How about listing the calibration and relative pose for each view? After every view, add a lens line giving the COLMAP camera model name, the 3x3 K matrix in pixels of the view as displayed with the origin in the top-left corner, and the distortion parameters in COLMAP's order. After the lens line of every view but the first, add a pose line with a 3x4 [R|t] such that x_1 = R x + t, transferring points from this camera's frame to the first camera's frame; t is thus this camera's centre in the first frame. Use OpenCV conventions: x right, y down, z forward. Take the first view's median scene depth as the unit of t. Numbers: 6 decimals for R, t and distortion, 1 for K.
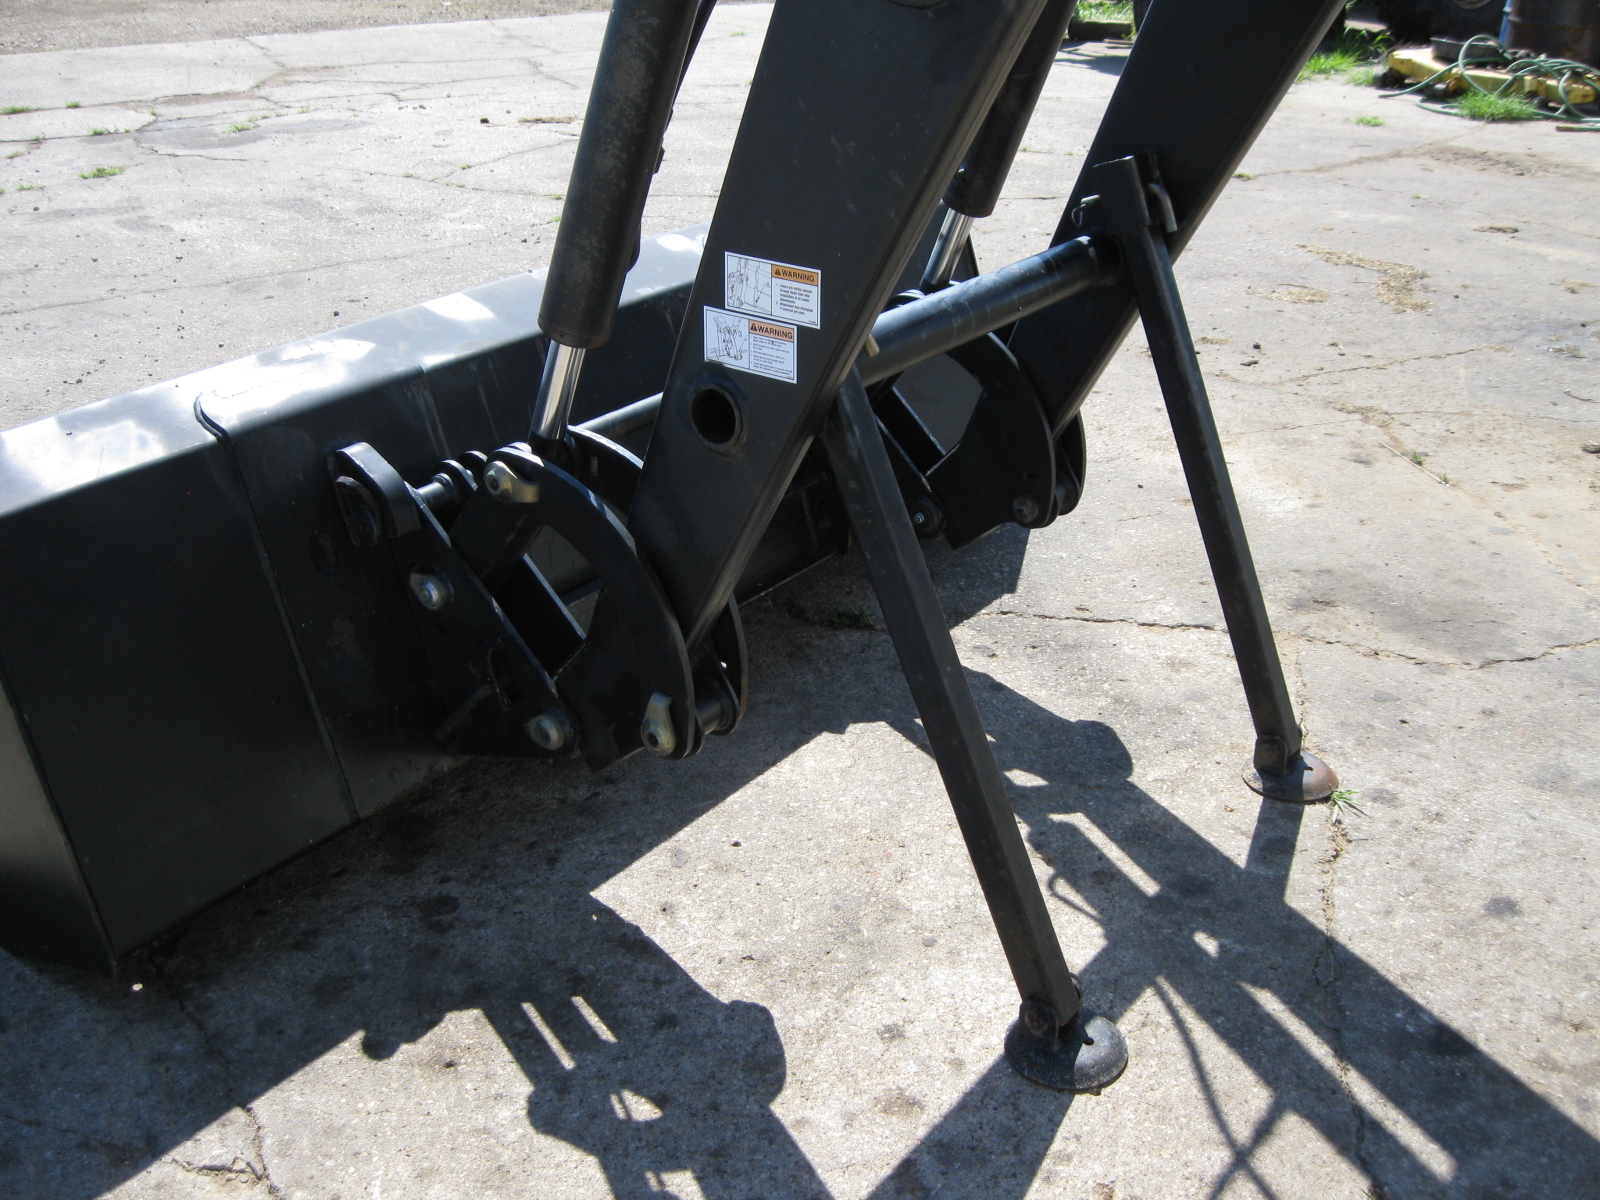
lens RADIAL K [[1635.1, 0, 800.0], [0, 1635.1, 600.0], [0, 0, 1]] dist [-0.158583, 0.105679]
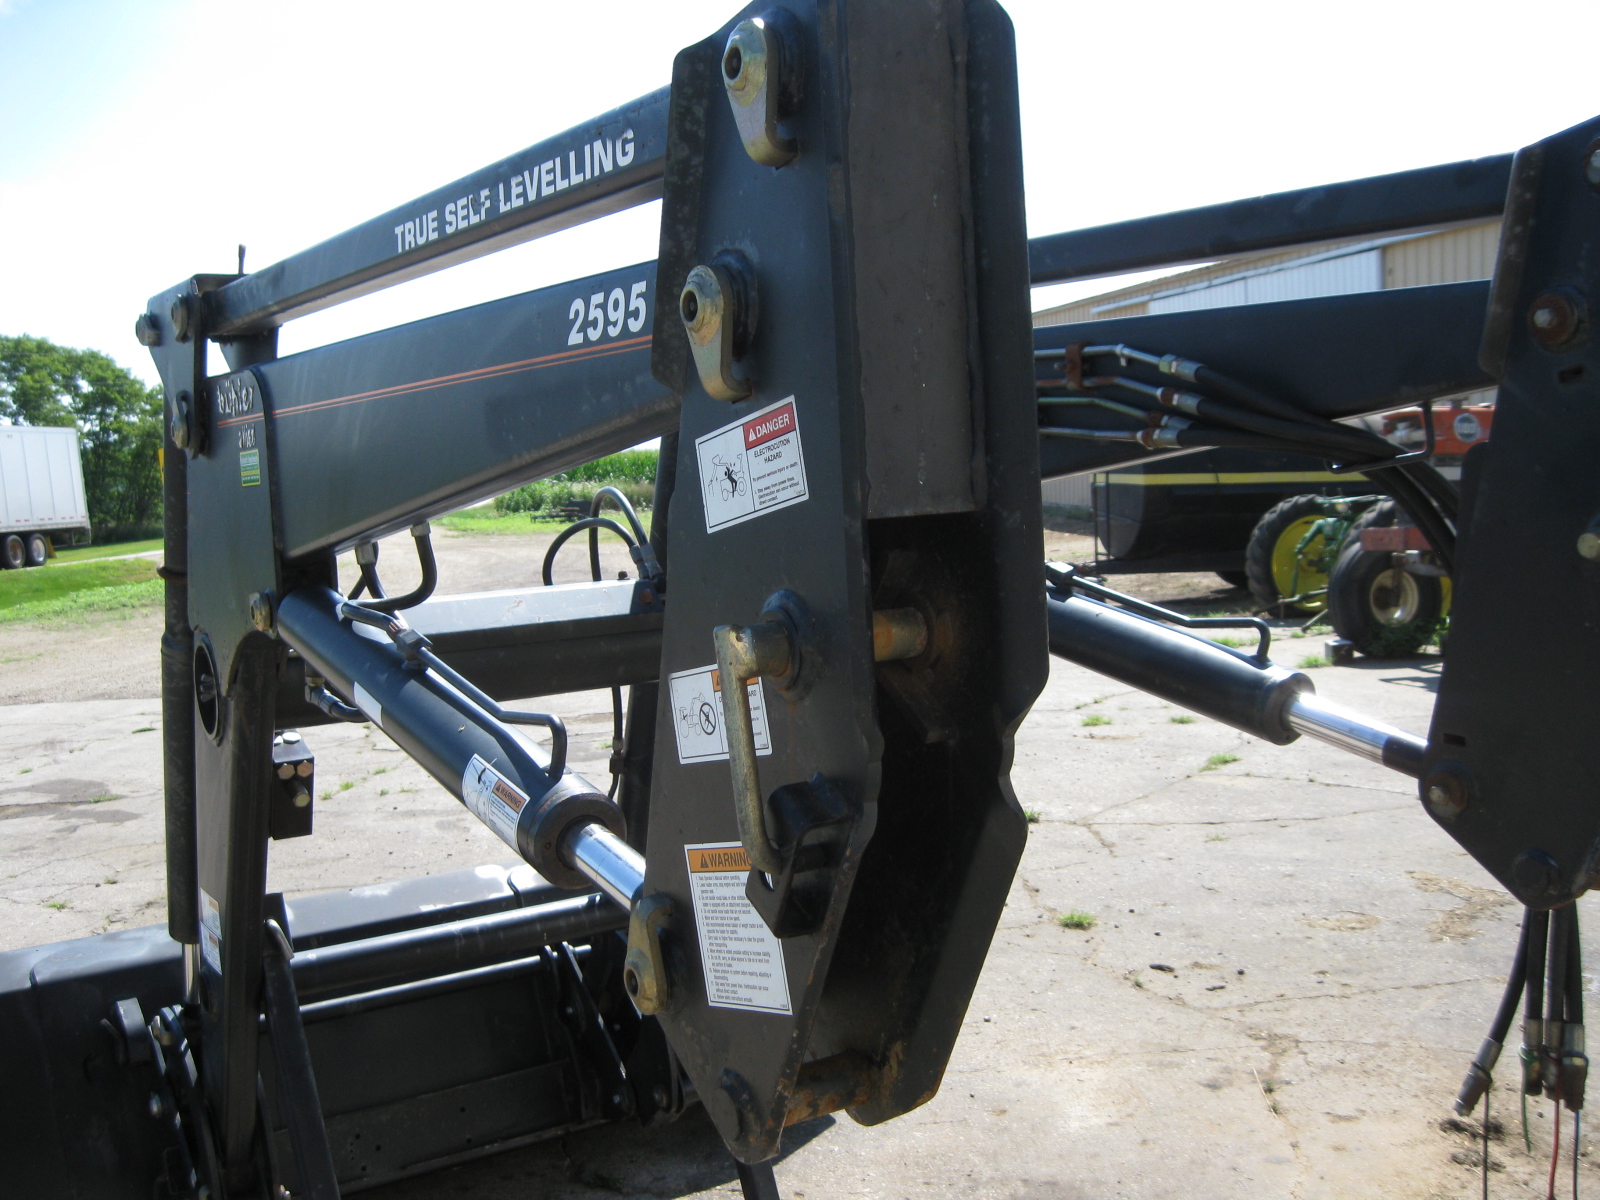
lens RADIAL K [[1635.1, 0, 800.0], [0, 1635.1, 600.0], [0, 0, 1]] dist [-0.158583, 0.105679]
pose [[0.939488, -0.021399, -0.341913, 0.395579], [-0.100209, 0.937229, -0.334007, -0.007047], [0.327598, 0.348058, 0.878371, -0.102249]]
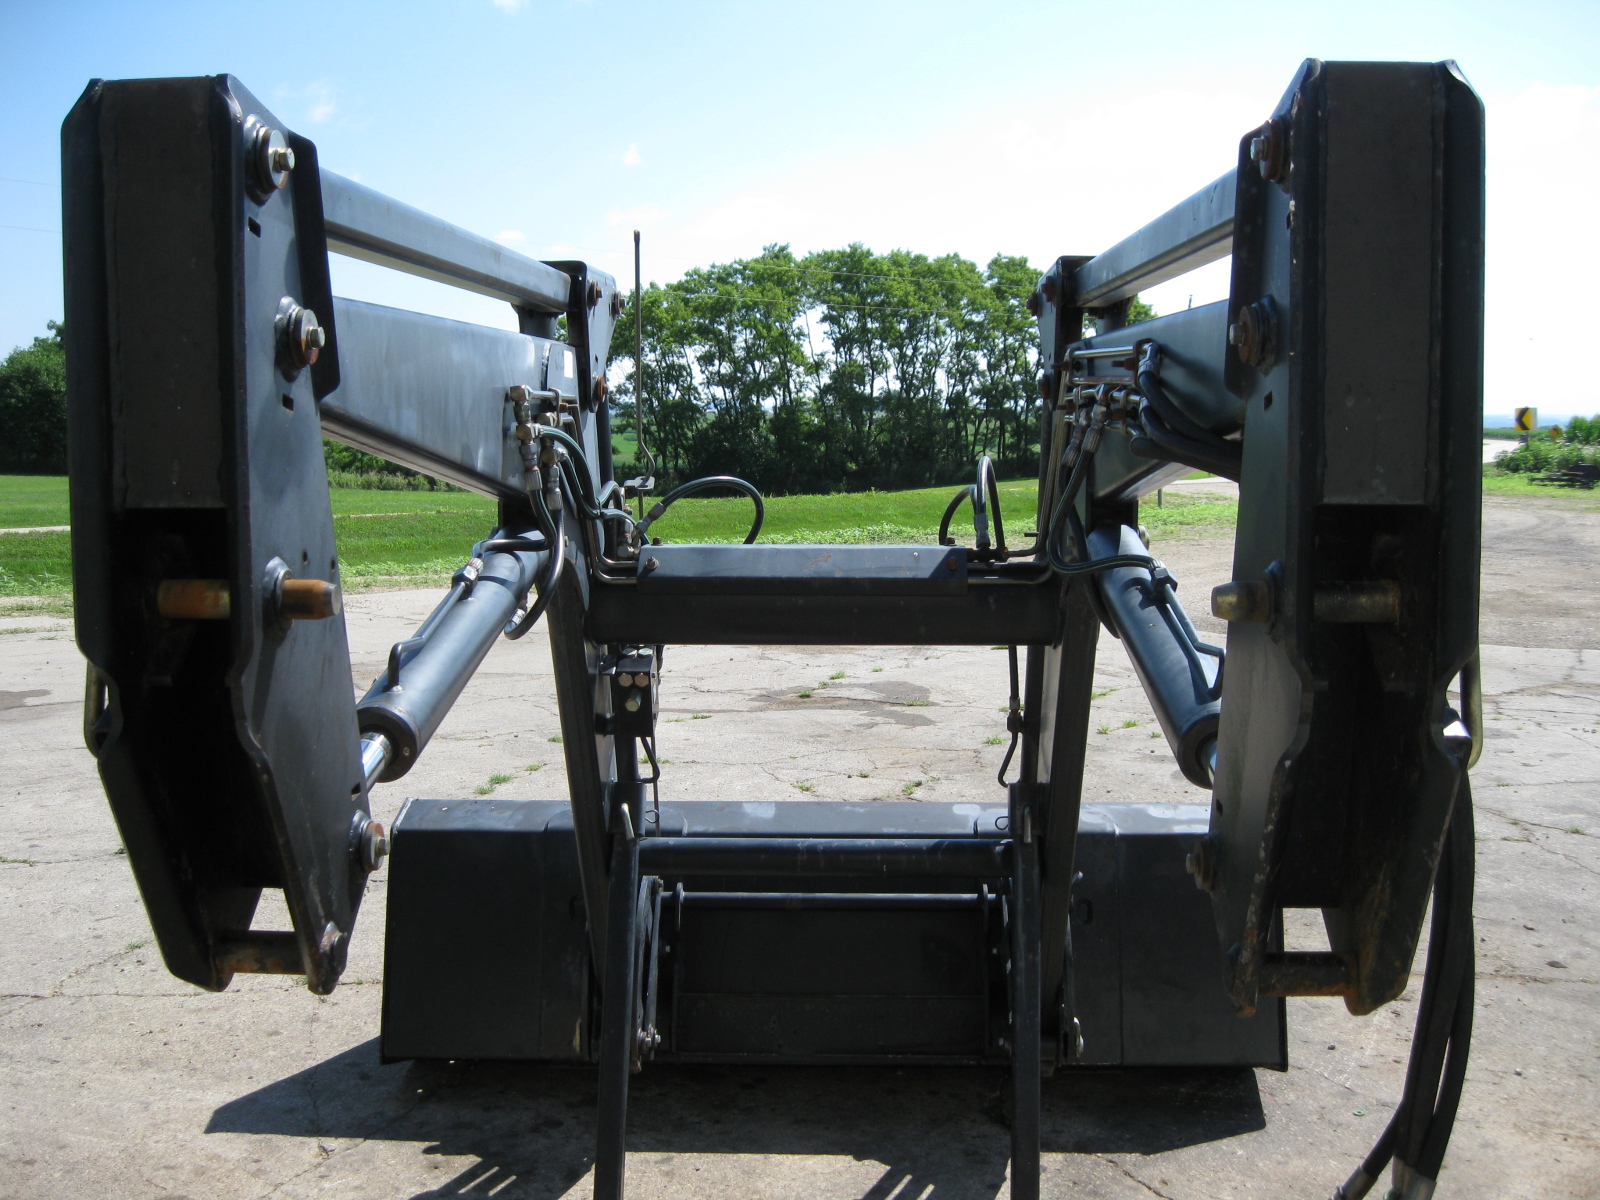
lens RADIAL K [[1635.1, 0, 800.0], [0, 1635.1, 600.0], [0, 0, 1]] dist [-0.158583, 0.105679]
pose [[0.577833, 0.083477, -0.811875, 0.622634], [-0.356586, 0.920610, -0.159134, -0.070623], [0.734136, 0.381456, 0.561726, 0.017948]]
